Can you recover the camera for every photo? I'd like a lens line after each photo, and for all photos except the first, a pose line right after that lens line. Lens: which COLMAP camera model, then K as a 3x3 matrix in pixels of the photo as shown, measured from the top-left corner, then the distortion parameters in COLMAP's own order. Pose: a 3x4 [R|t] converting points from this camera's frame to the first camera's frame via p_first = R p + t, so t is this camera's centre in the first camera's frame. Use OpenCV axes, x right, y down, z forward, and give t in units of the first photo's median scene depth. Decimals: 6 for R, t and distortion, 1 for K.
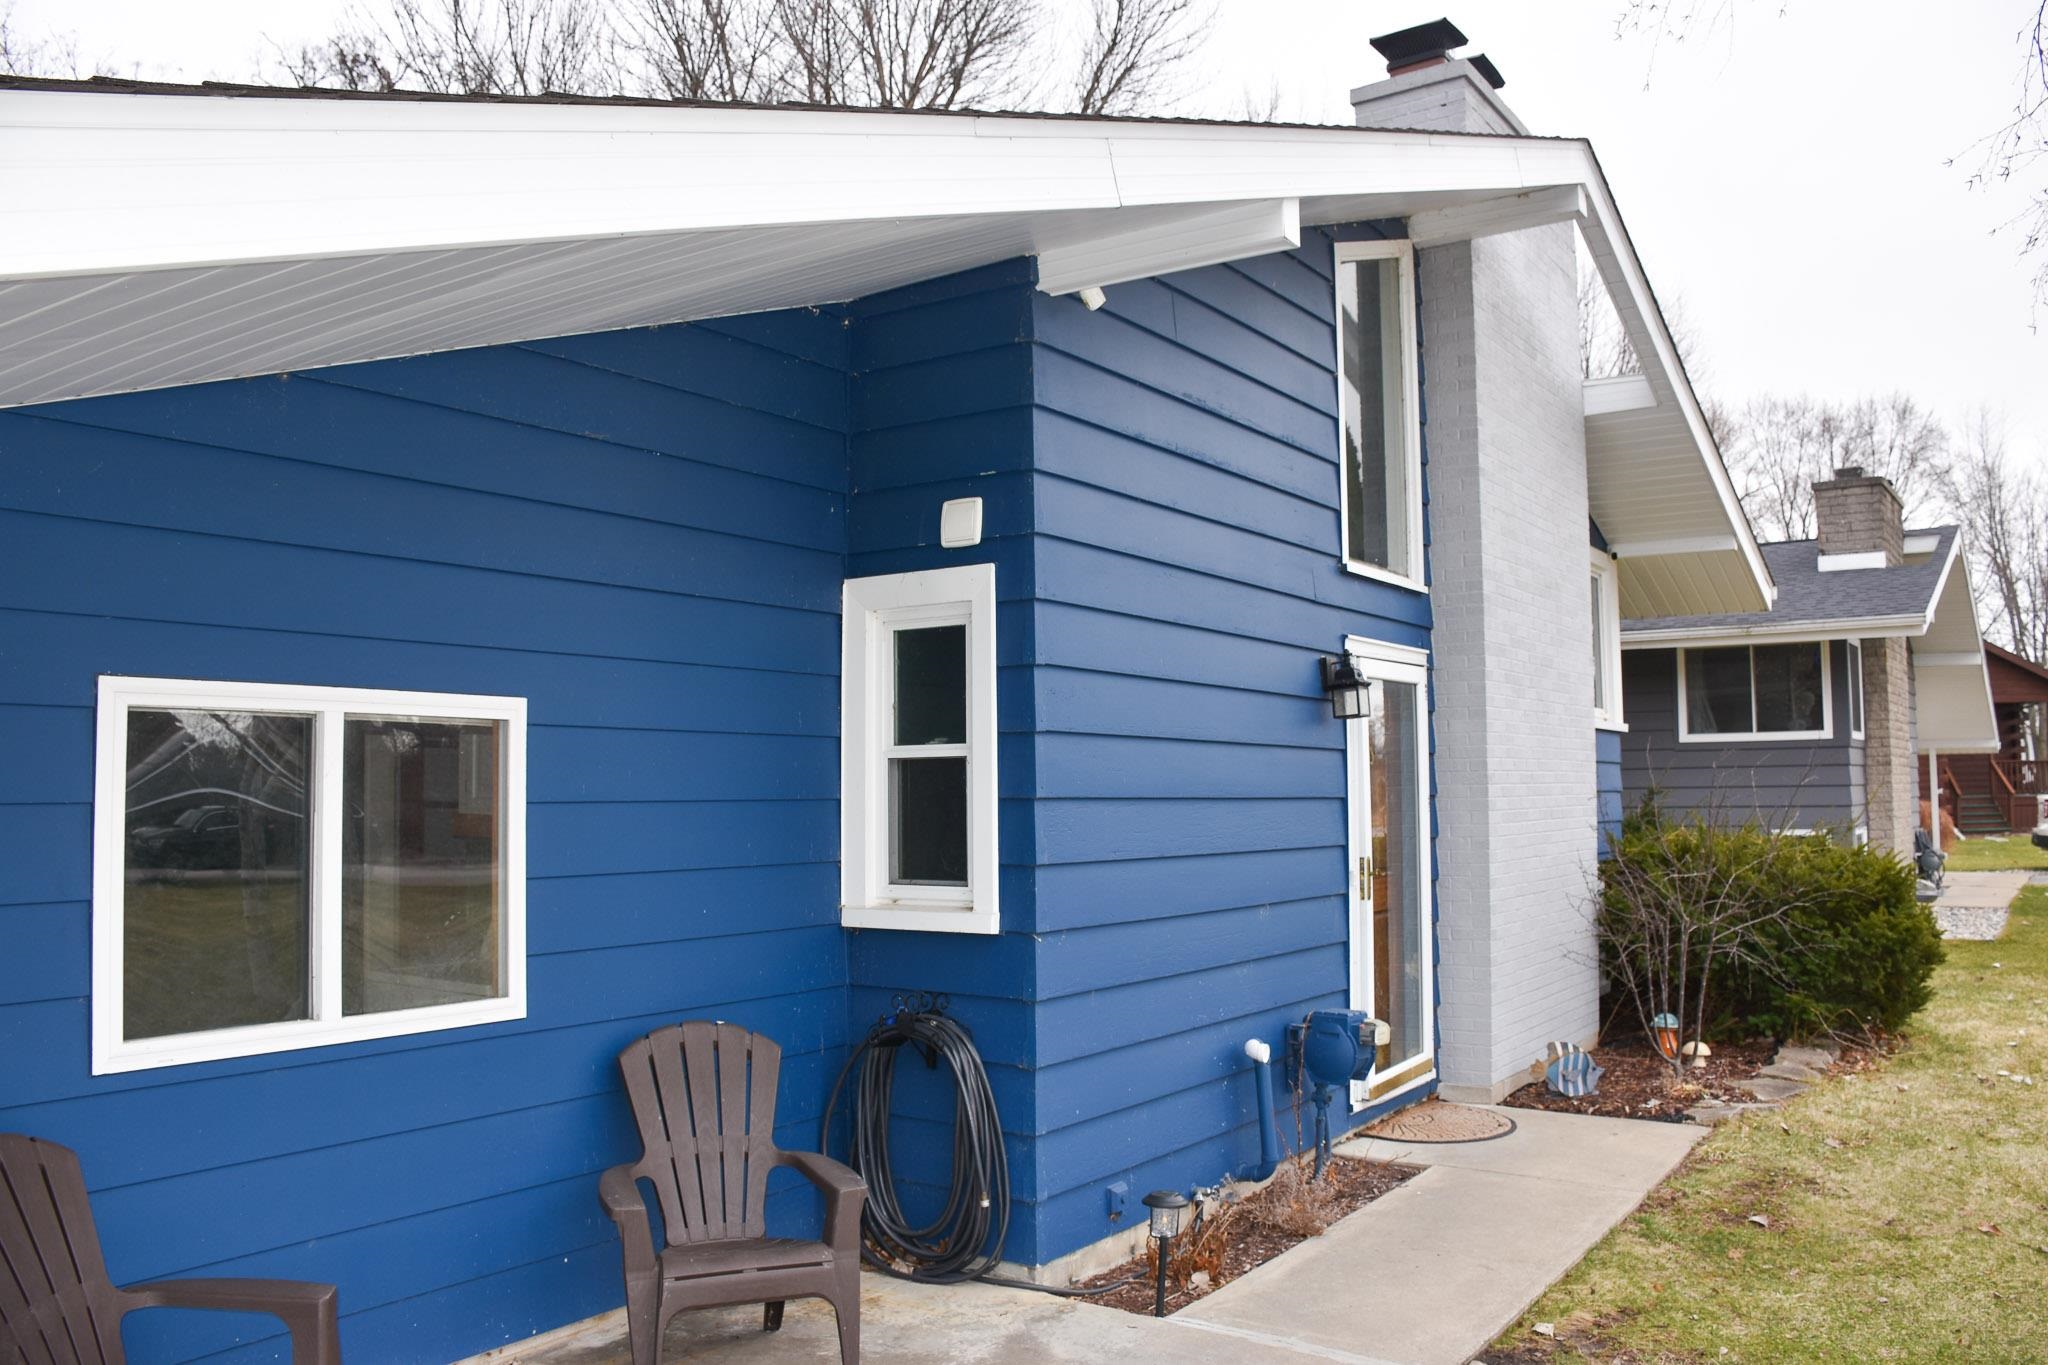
lens RADIAL K [[1569.5, 0, 1036.1], [0, 1569.5, 686.9], [0, 0, 1]] dist [-0.081988, 0.014751]
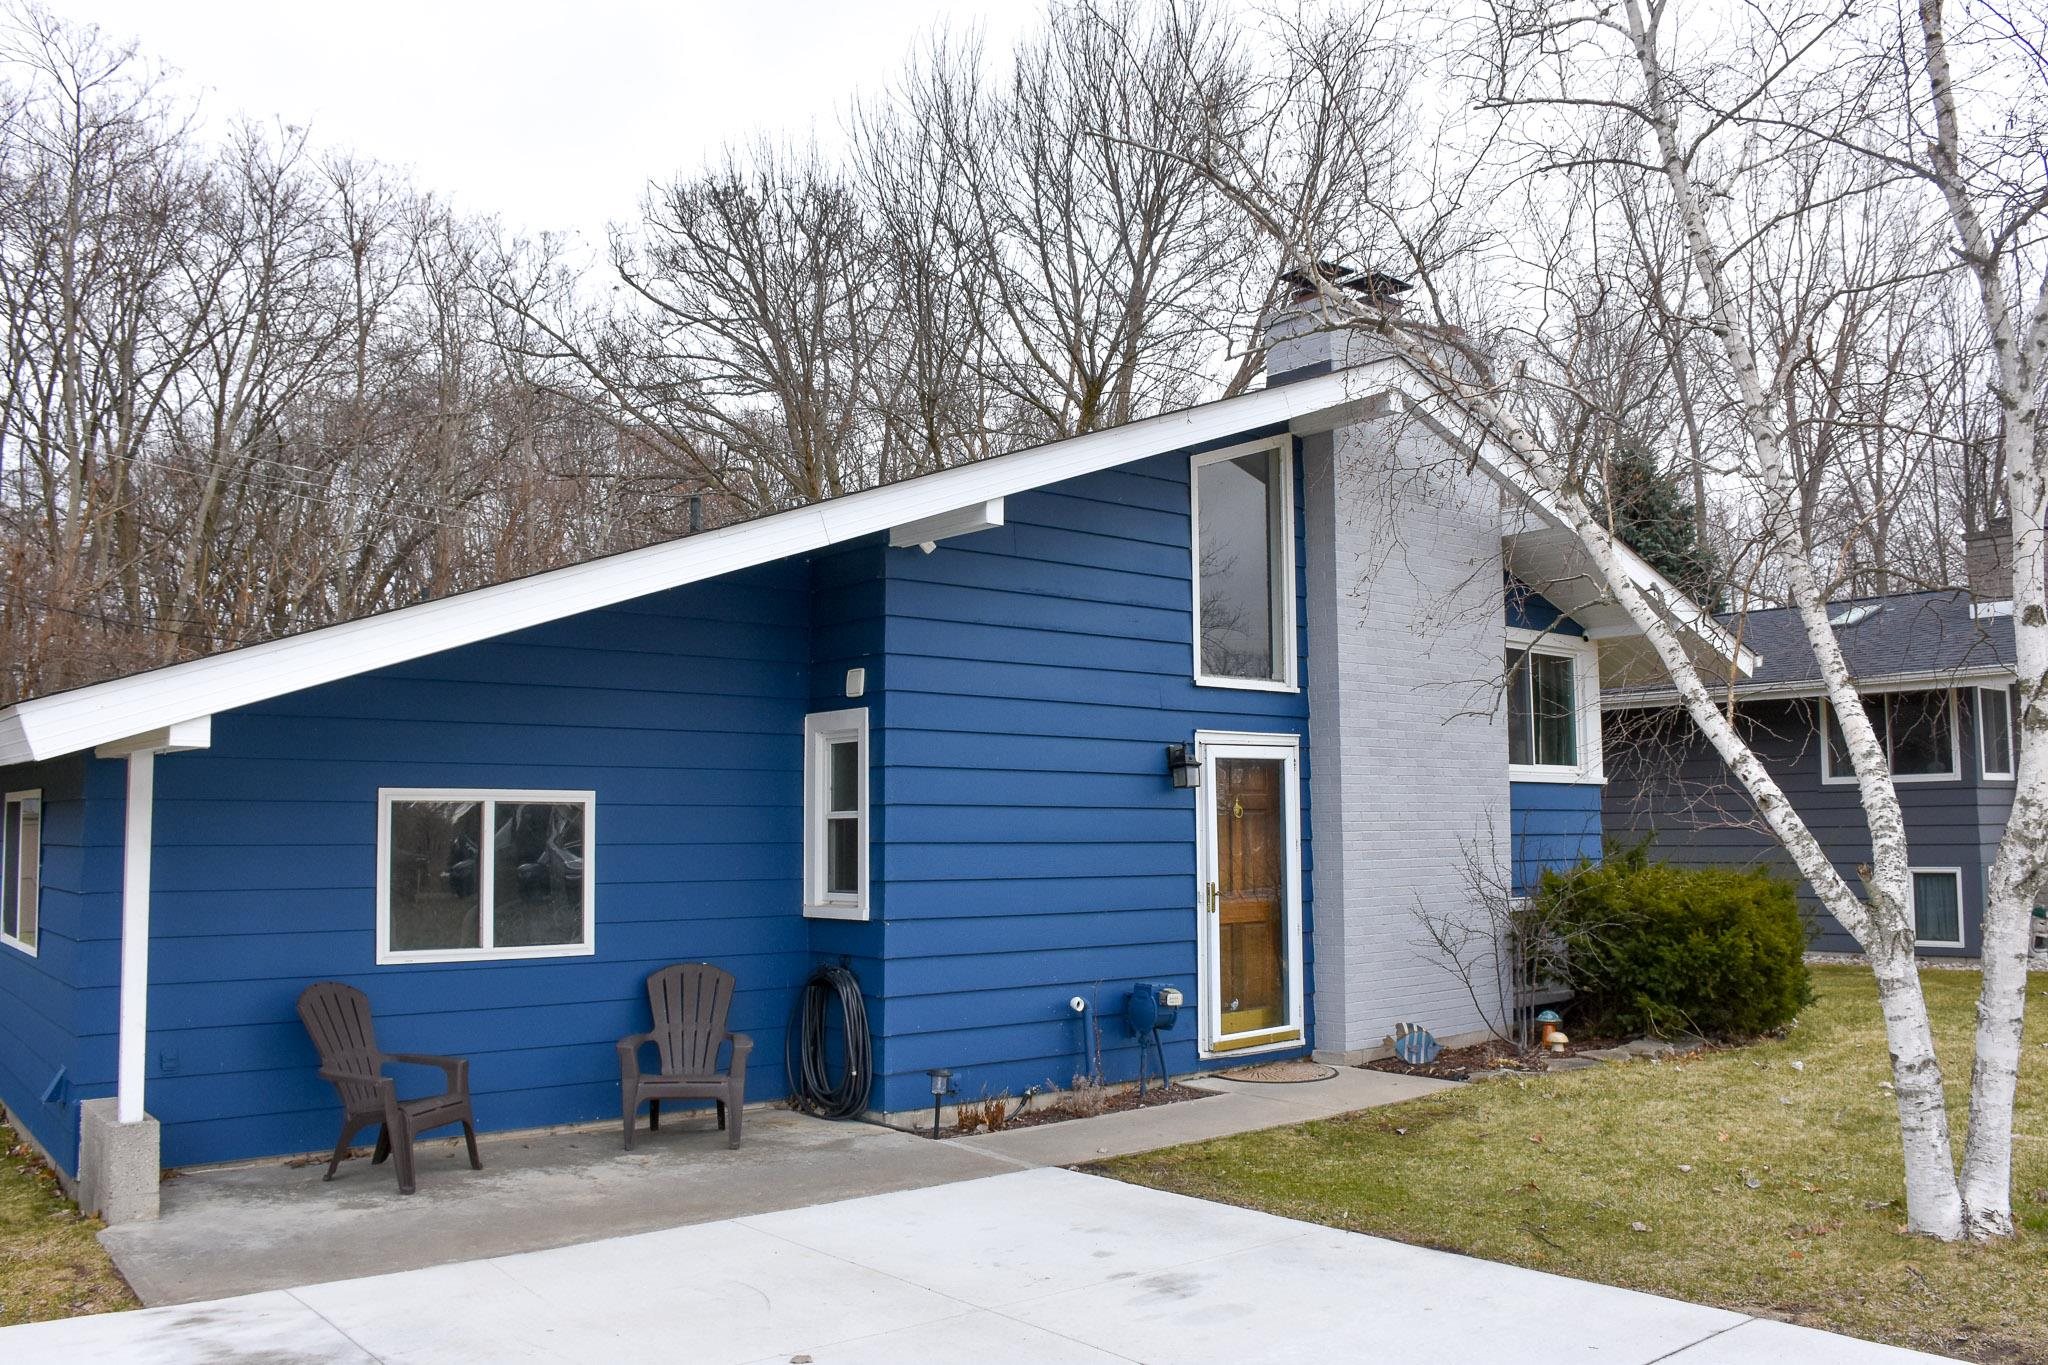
lens RADIAL K [[1569.5, 0, 1014.4], [0, 1569.5, 668.9], [0, 0, 1]] dist [-0.081988, 0.014751]
pose [[0.957065, -0.031613, -0.288146, 0.627526], [0.020943, 0.998979, -0.040037, -0.047722], [0.289117, 0.032283, 0.956749, -0.612930]]
